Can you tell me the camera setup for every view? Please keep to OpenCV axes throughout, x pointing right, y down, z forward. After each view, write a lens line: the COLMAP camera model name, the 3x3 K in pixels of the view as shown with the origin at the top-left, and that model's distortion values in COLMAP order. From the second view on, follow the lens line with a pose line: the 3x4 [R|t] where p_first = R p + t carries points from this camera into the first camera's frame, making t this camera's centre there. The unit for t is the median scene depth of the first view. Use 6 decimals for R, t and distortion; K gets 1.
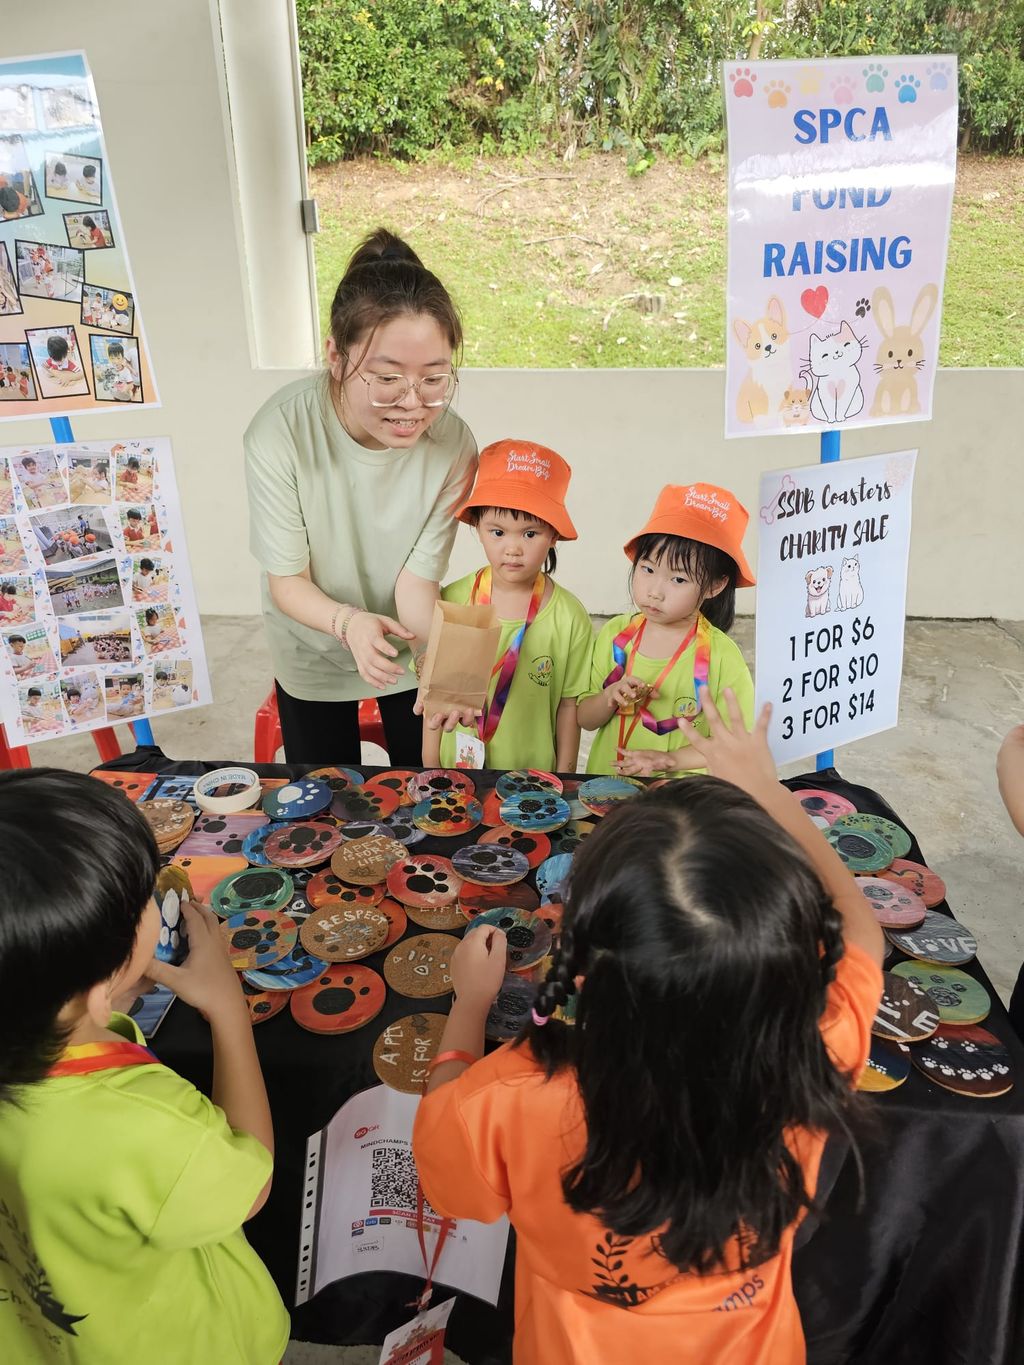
lens RADIAL K [[909.8, 0, 511.9], [0, 909.8, 700.0], [0, 0, 1]] dist [0.032969, -0.026599]
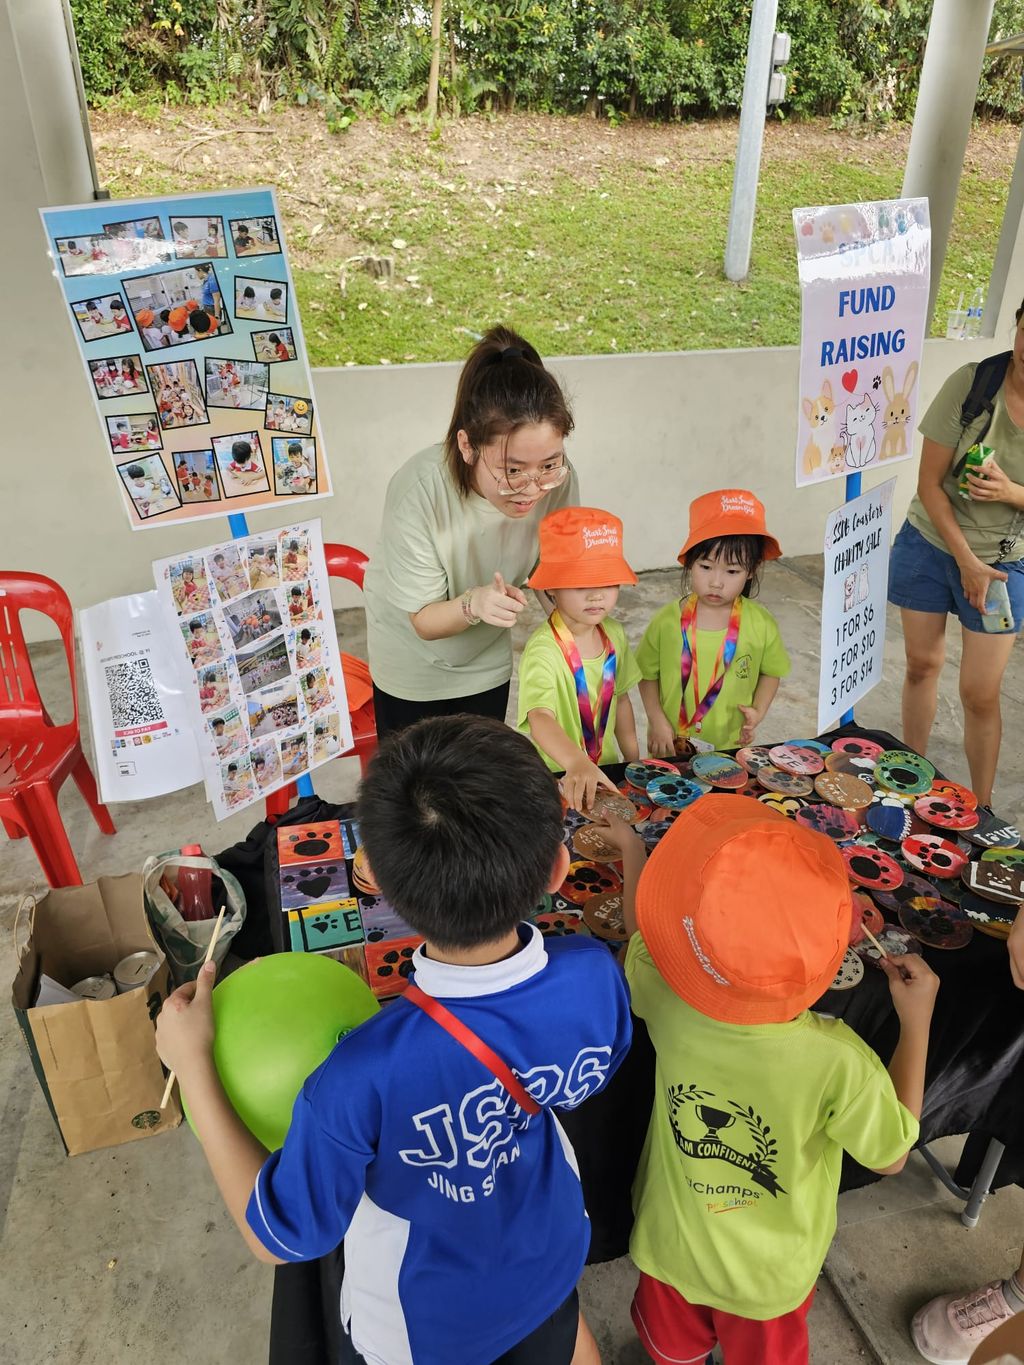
lens RADIAL K [[909.8, 0, 508.4], [0, 909.8, 688.3], [0, 0, 1]] dist [0.032969, -0.026599]
pose [[0.946446, -0.147193, 0.287356, -0.514761], [0.134580, 0.988880, 0.063280, -0.125933], [-0.293475, -0.021219, 0.955731, -0.119613]]
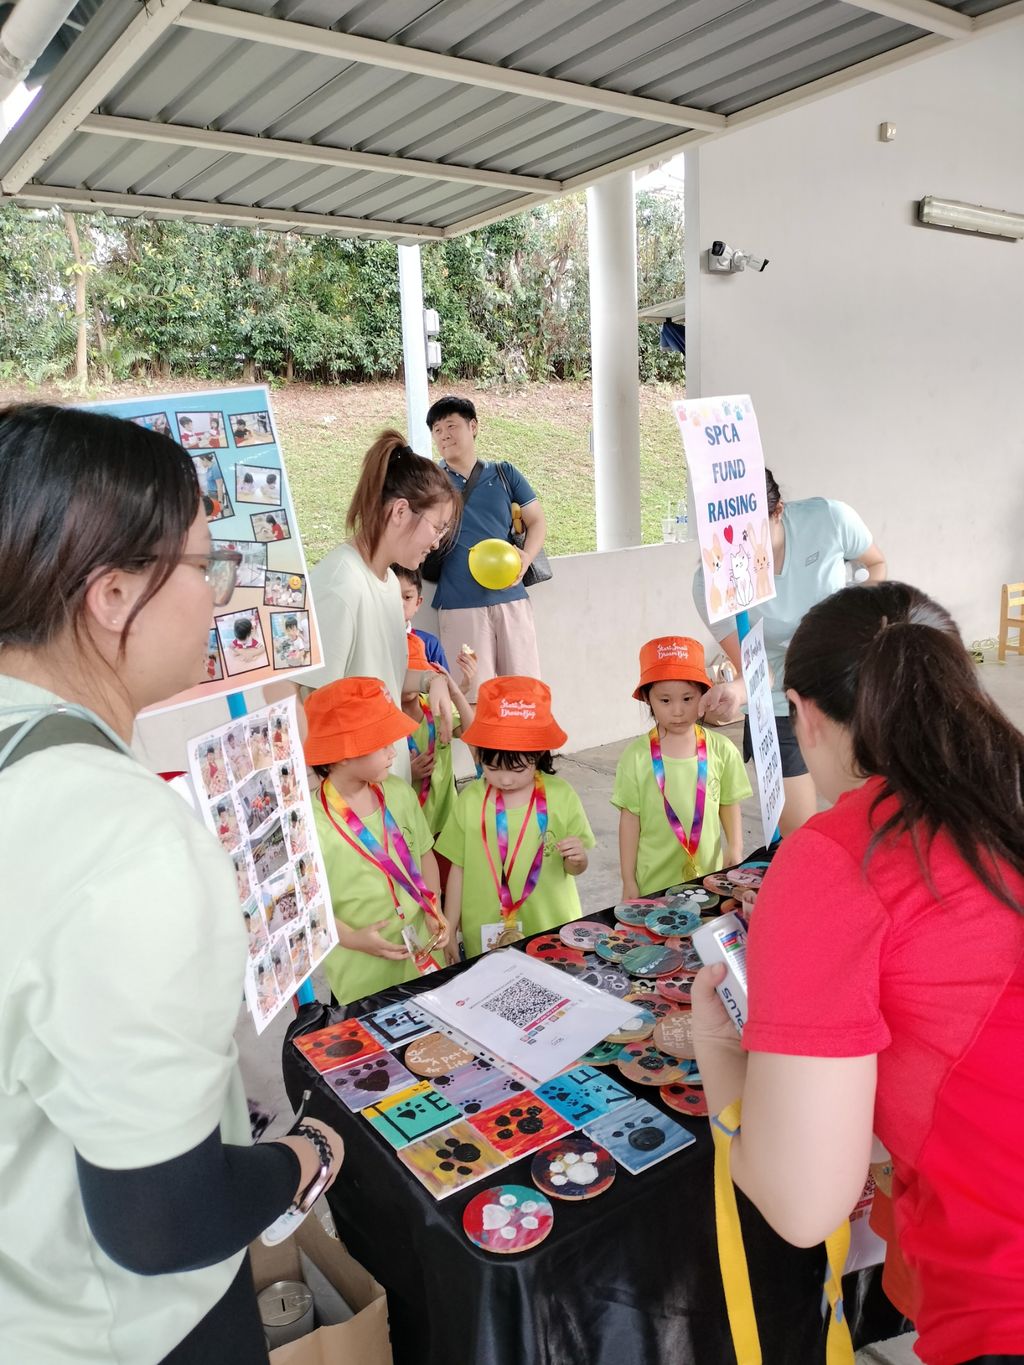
lens RADIAL K [[1015.8, 0, 508.6], [0, 1015.8, 686.6], [0, 0, 1]] dist [0.036334, -0.041283]
pose [[0.780299, -0.167738, 0.602492, -0.918403], [0.304070, 0.943585, -0.131106, -0.067489], [-0.546511, 0.285502, 0.787283, -0.074589]]
